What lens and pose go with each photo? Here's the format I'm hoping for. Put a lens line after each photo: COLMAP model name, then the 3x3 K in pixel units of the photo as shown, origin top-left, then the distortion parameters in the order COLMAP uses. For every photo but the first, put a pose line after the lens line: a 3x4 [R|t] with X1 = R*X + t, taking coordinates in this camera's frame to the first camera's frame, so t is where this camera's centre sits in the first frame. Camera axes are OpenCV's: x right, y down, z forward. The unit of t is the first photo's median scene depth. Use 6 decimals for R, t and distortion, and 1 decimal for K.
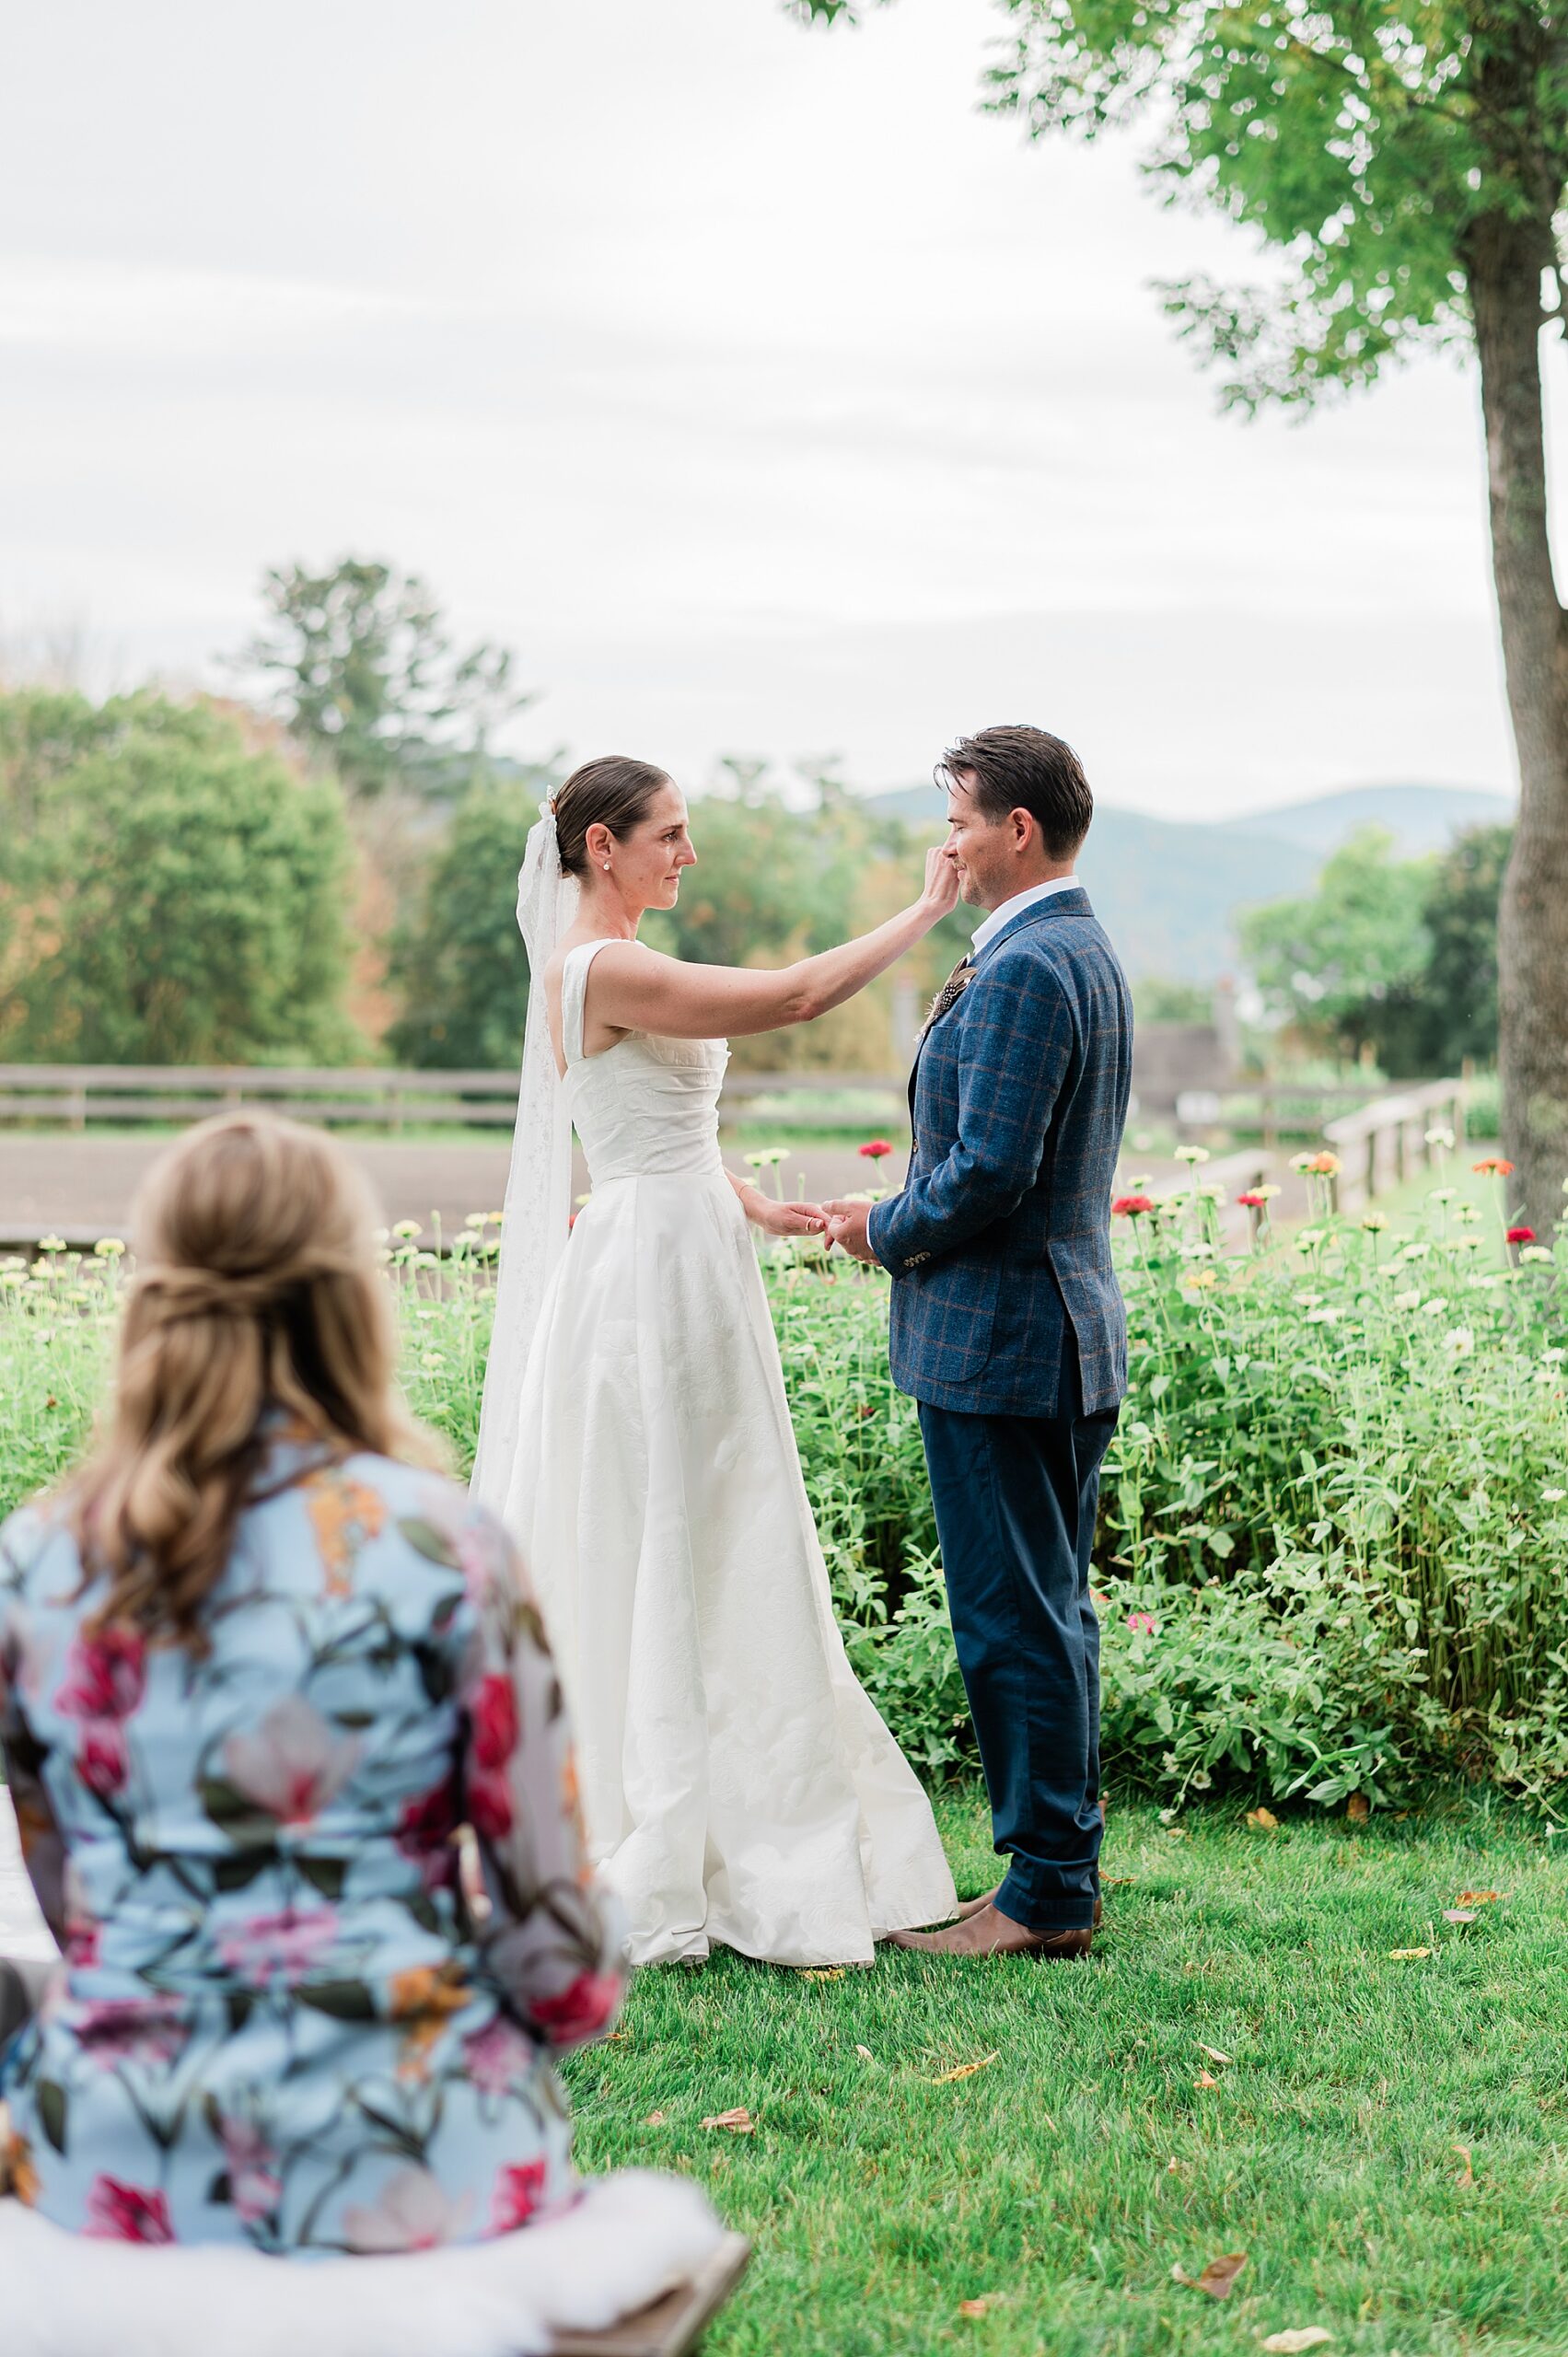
lens RADIAL K [[3845.4, 0, 784.0], [0, 3845.4, 1178.5], [0, 0, 1]] dist [-0.004810, -0.063249]
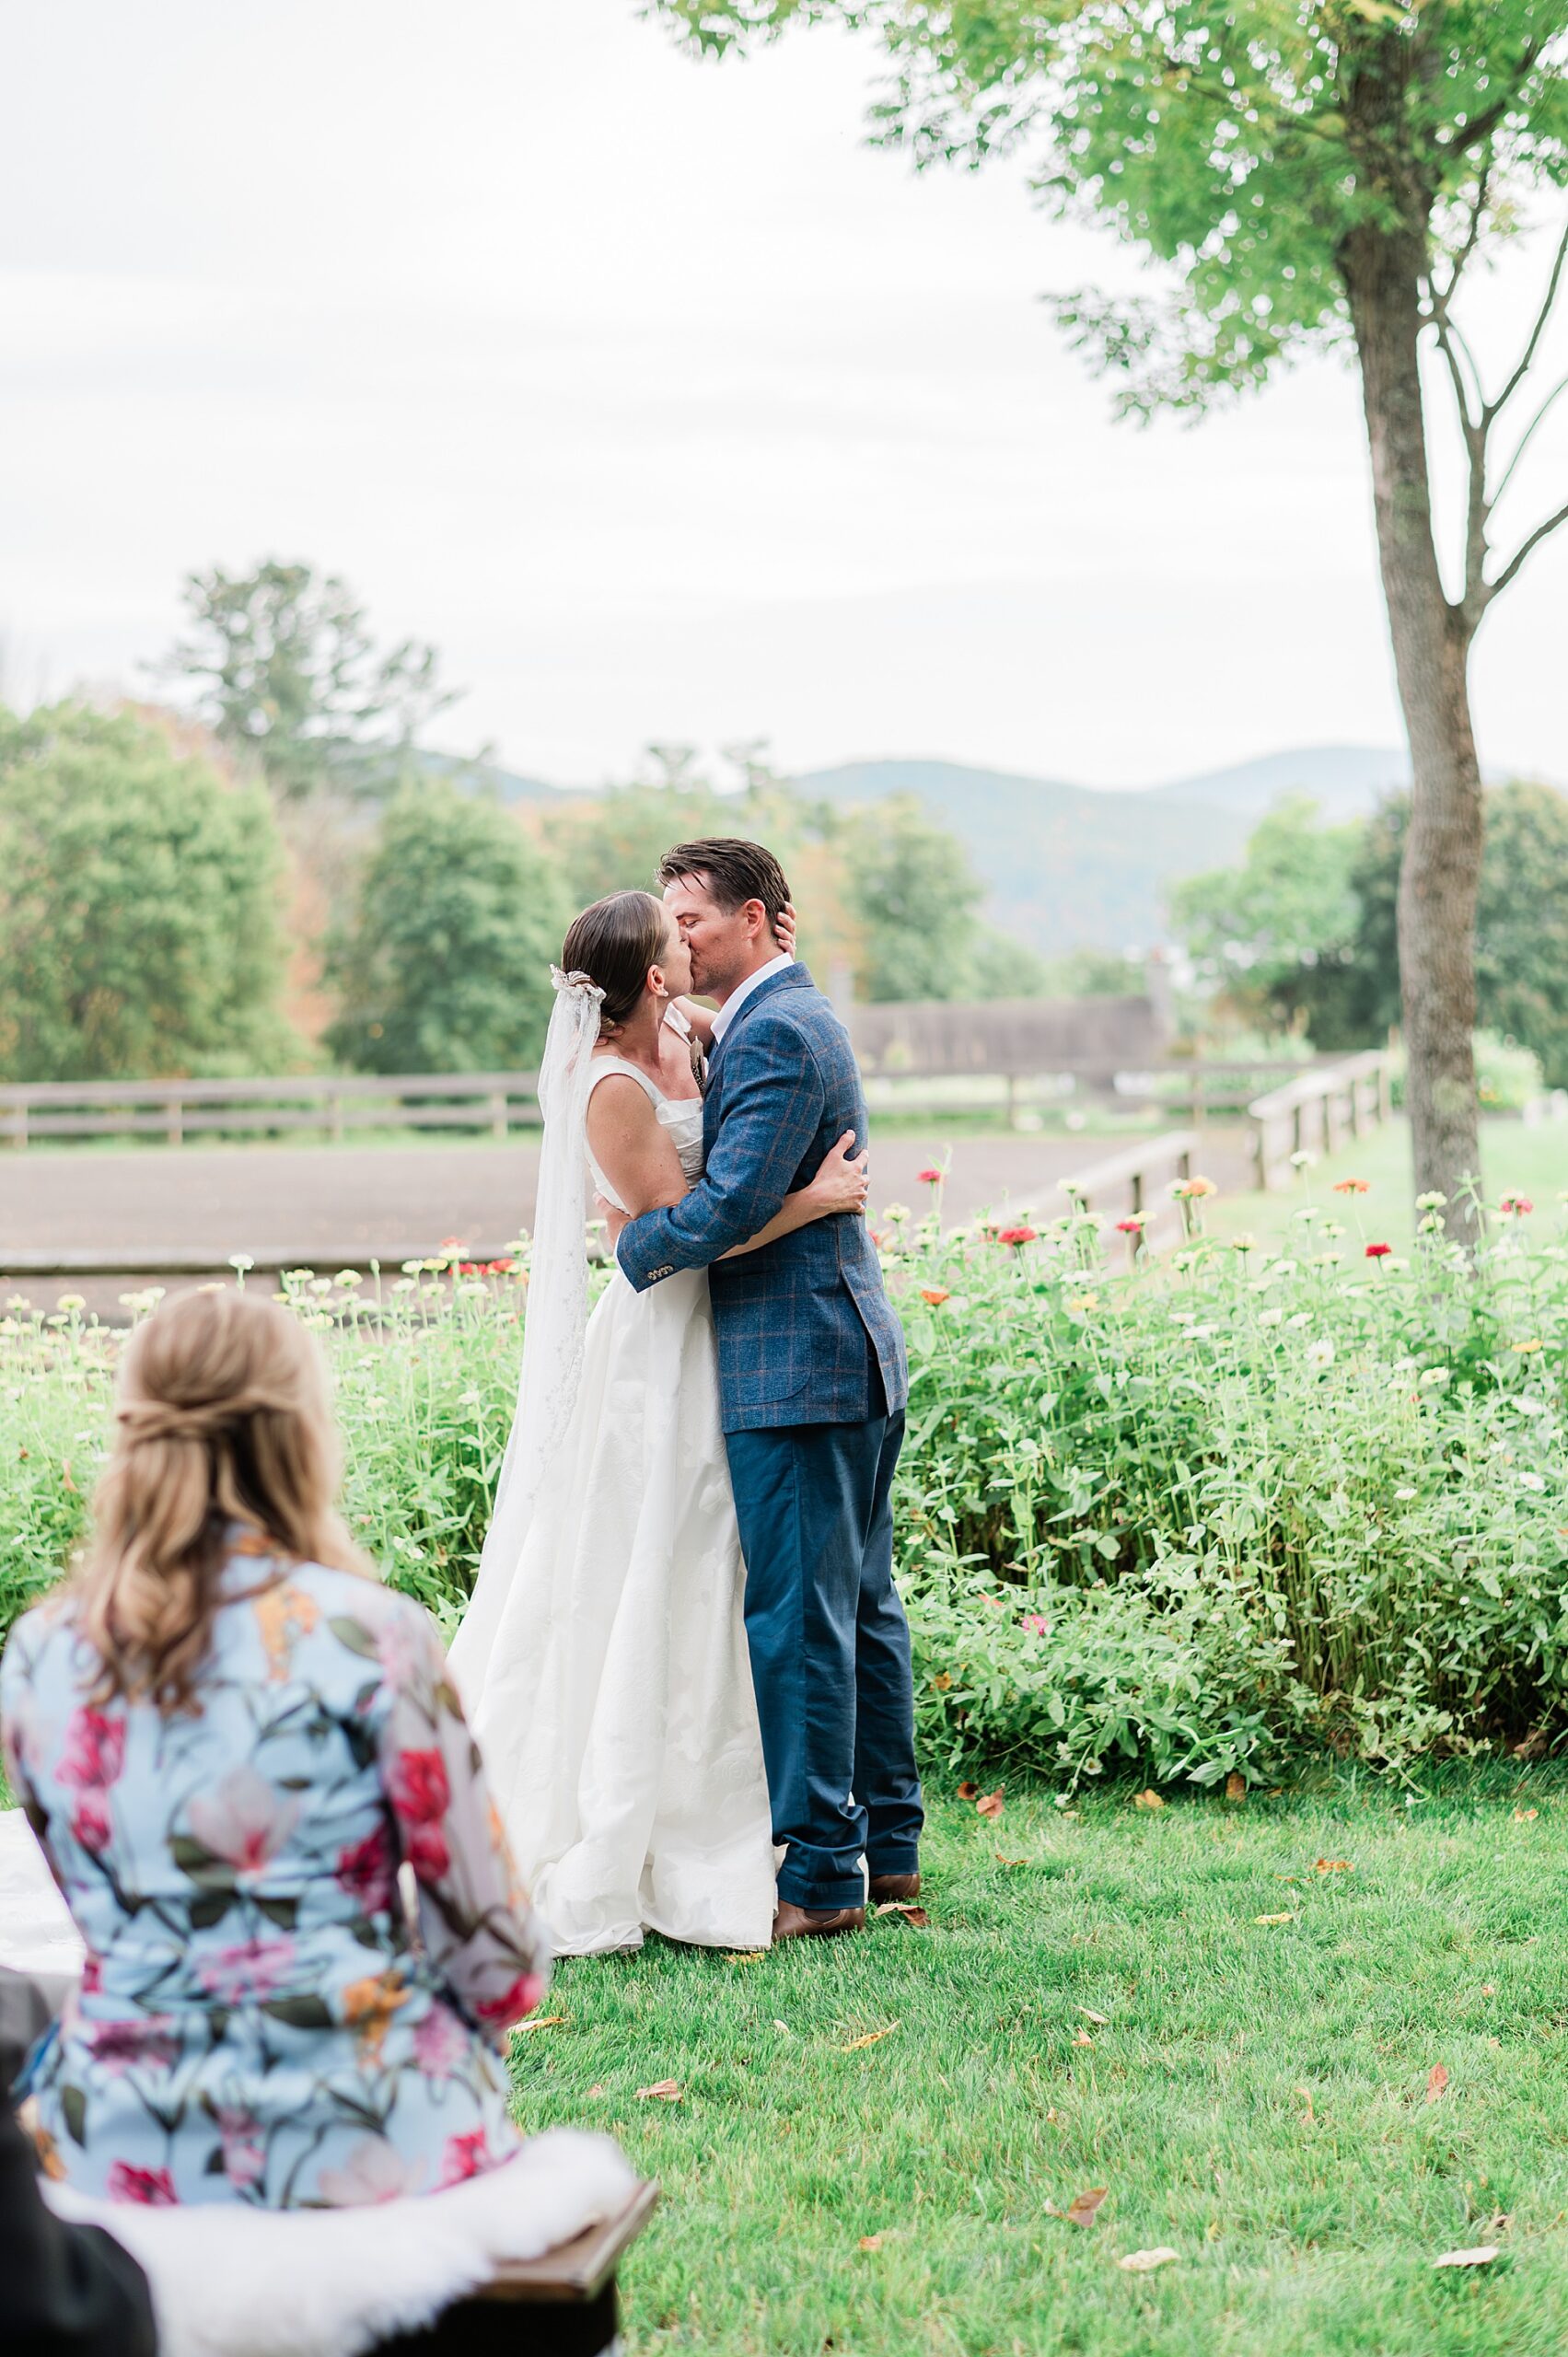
lens RADIAL K [[3925.1, 0, 784.0], [0, 3925.1, 1178.5], [0, 0, 1]] dist [-0.007429, -0.053627]
pose [[0.999289, -0.035805, 0.011838, 0.013298], [0.035693, 0.999317, 0.009517, -0.023710], [-0.012171, -0.009088, 0.999885, -0.110064]]
